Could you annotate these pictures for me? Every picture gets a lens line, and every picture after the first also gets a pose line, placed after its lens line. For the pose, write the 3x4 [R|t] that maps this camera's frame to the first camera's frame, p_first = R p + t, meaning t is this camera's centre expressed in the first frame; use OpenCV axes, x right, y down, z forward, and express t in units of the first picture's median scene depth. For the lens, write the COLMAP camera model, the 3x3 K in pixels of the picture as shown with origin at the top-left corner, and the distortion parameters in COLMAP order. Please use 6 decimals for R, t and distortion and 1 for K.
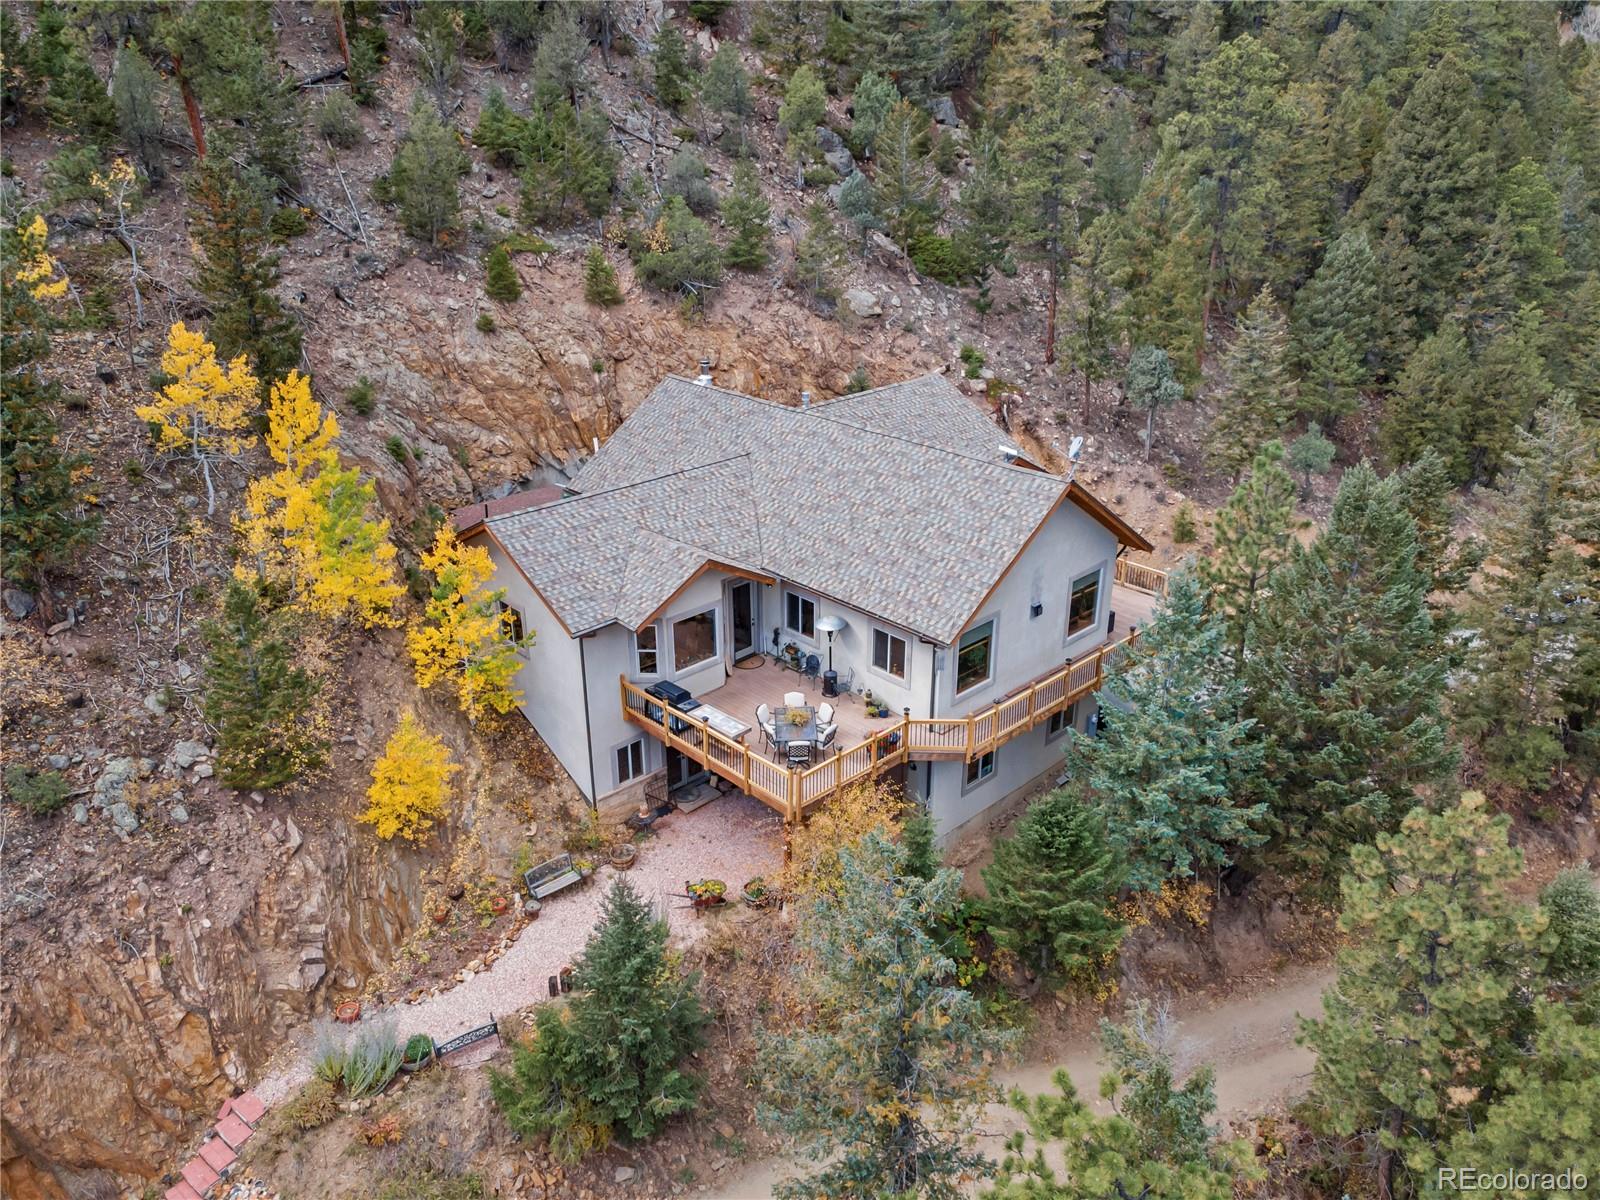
lens RADIAL K [[1178.6, 0, 800.0], [0, 1178.6, 600.0], [0, 0, 1]] dist [0.003520, 0.088277]
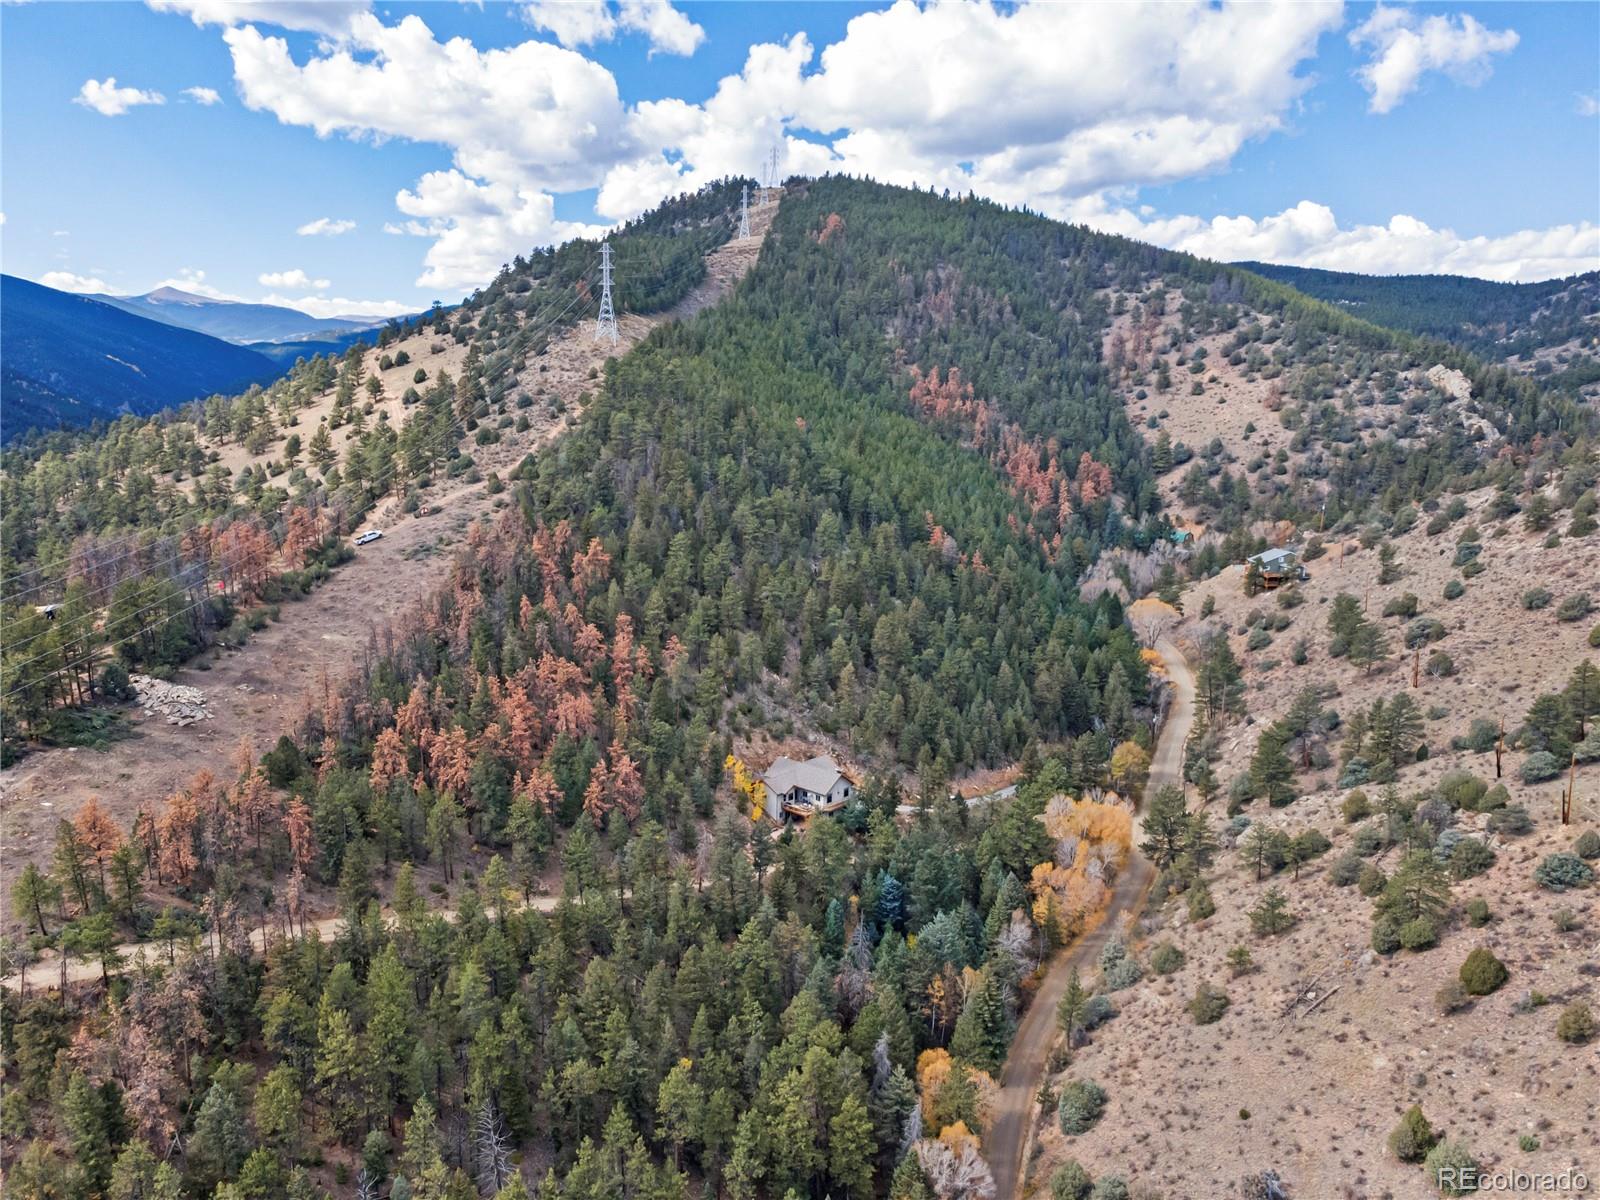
lens RADIAL K [[1167.5, 0, 794.8], [0, 1167.5, 596.0], [0, 0, 1]] dist [0.048653, 0.010113]
pose [[0.998231, 0.009029, 0.058769, -0.376682], [0.005808, 0.968872, -0.247495, 0.465671], [-0.059174, 0.247399, 0.967105, -4.713569]]
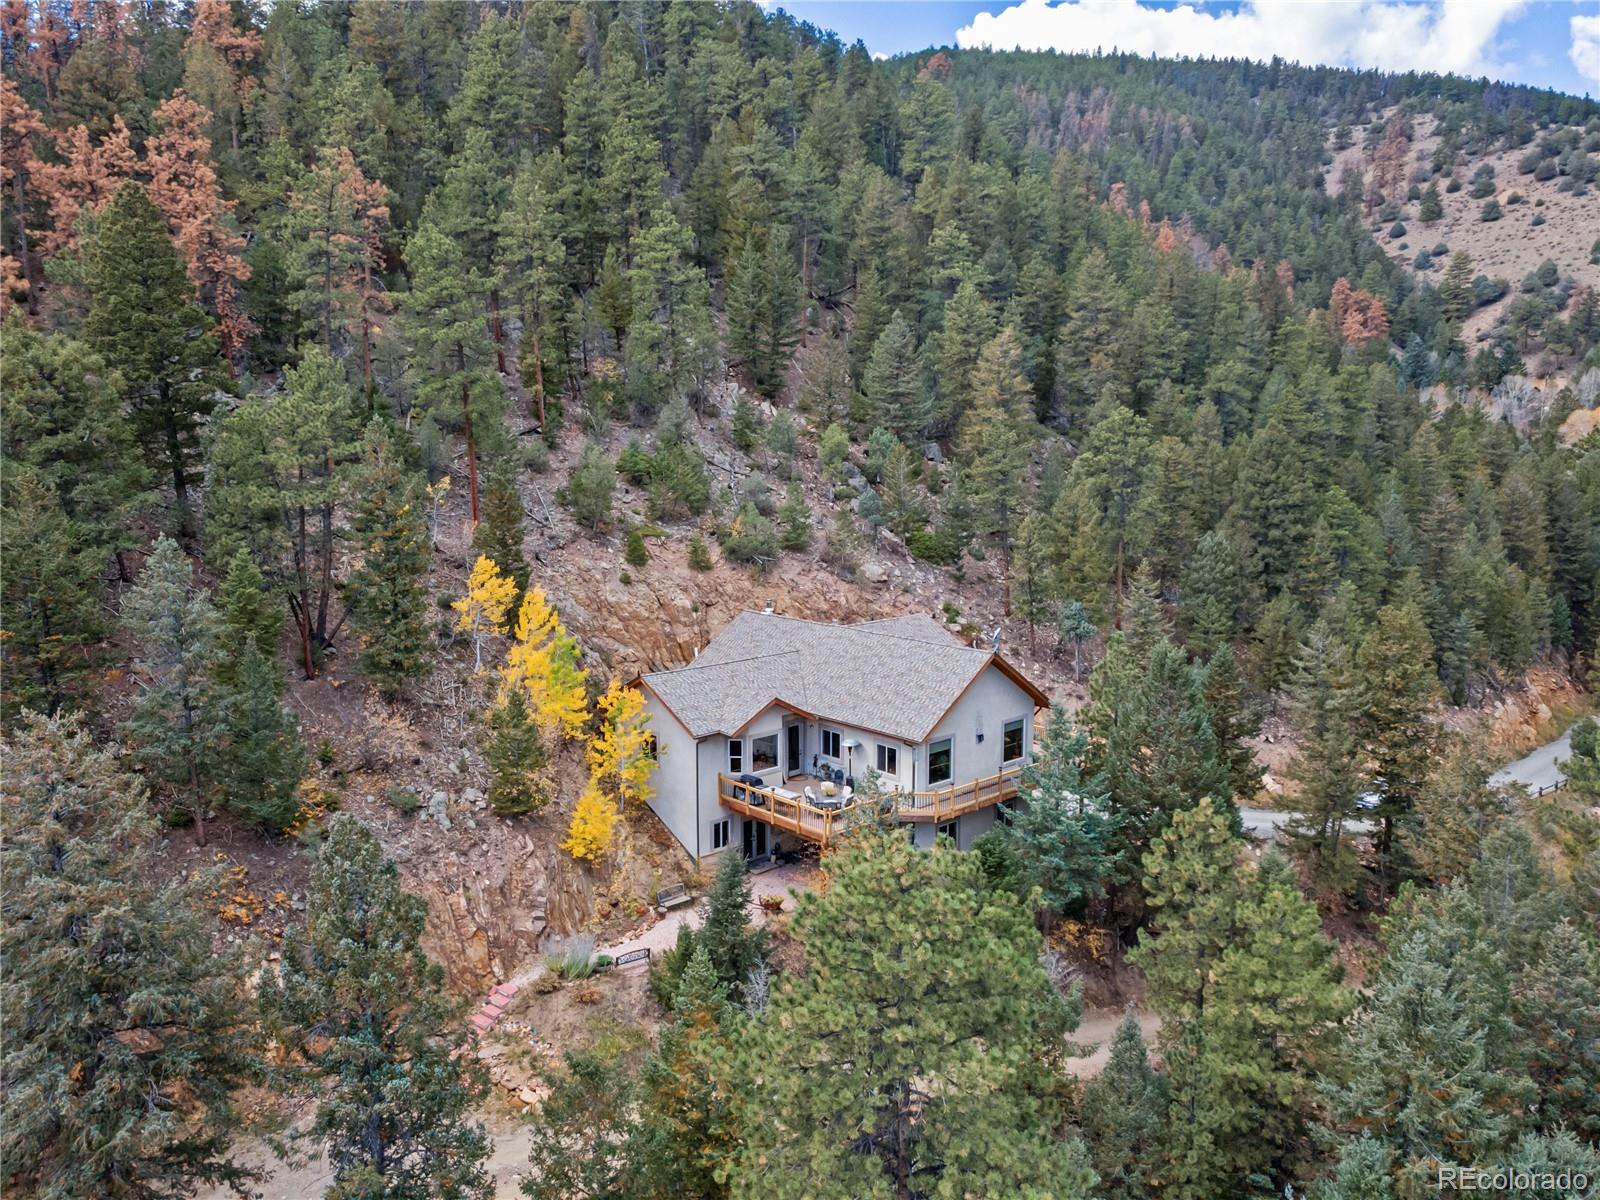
lens RADIAL K [[1167.5, 0, 794.8], [0, 1167.5, 596.0], [0, 0, 1]] dist [0.048653, 0.010113]
pose [[0.999560, 0.005133, -0.029219, -0.002858], [-0.012916, 0.961969, -0.272854, 0.198932], [0.026707, 0.273112, 0.961612, -0.444162]]
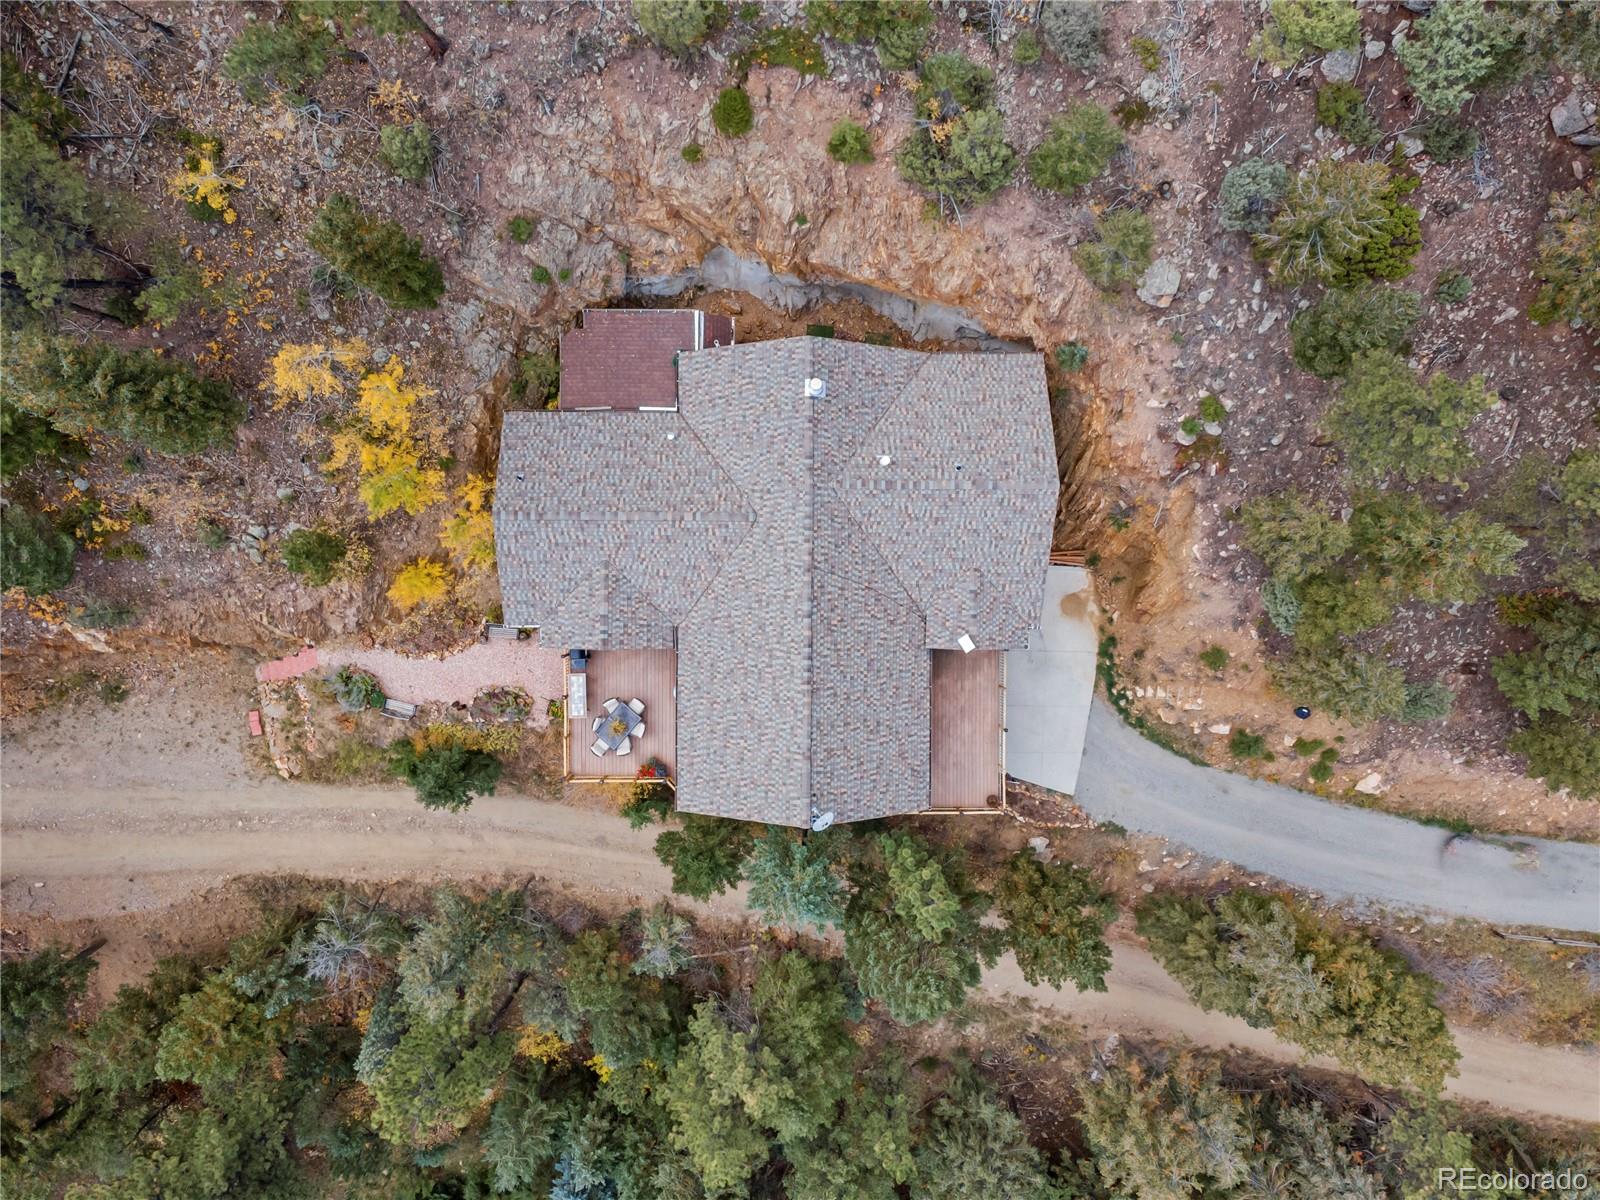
lens RADIAL K [[1167.5, 0, 794.8], [0, 1167.5, 596.0], [0, 0, 1]] dist [0.048653, 0.010113]
pose [[0.720294, 0.692949, 0.031608, -0.002185], [-0.298599, 0.268609, 0.915799, -0.997583], [0.626112, -0.669082, 0.400391, 0.460494]]
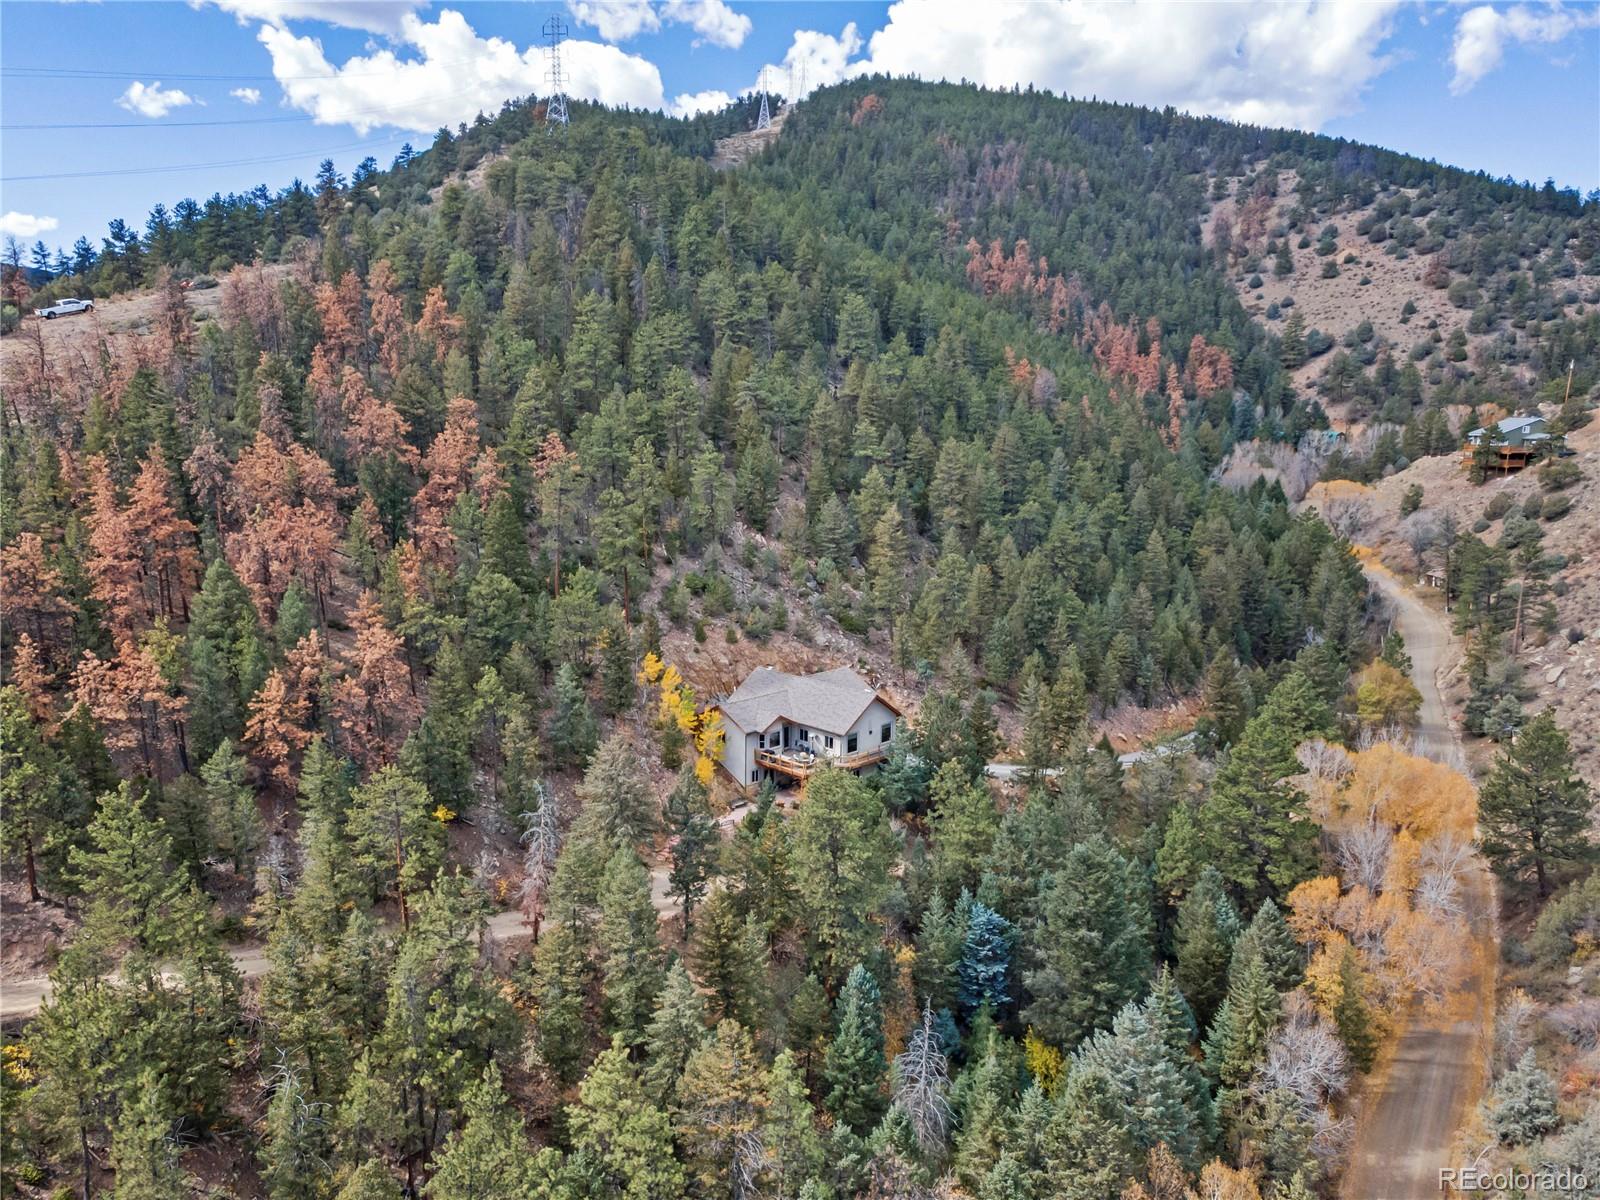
lens RADIAL K [[1167.5, 0, 794.8], [0, 1167.5, 596.0], [0, 0, 1]] dist [0.048653, 0.010113]
pose [[0.999600, 0.008833, 0.026866, -0.097279], [-0.001884, 0.968660, -0.248384, 0.374466], [-0.028218, 0.248234, 0.968289, -1.934379]]
